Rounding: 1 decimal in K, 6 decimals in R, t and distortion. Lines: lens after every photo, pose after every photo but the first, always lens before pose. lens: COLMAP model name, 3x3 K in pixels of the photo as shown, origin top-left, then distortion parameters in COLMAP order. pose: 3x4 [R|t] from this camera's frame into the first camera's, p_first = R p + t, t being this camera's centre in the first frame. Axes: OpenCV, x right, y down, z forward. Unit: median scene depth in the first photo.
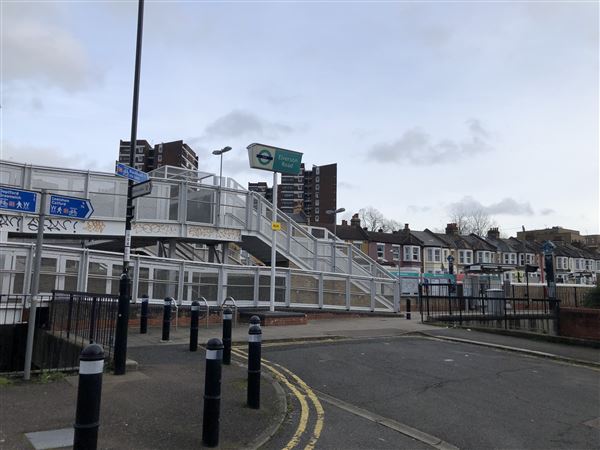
lens RADIAL K [[488.8, 0, 299.3], [0, 488.8, 225.3], [0, 0, 1]] dist [0.038169, -0.040884]
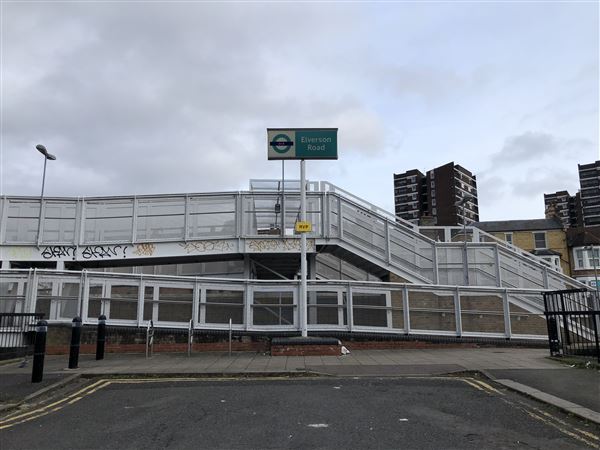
lens RADIAL K [[493.0, 0, 298.2], [0, 493.0, 223.5], [0, 0, 1]] dist [0.033733, 0.002097]
pose [[0.813650, -0.129444, -0.566761, 0.300129], [0.092234, 0.991291, -0.093993, 0.053374], [0.573992, 0.024203, 0.818503, 0.267628]]
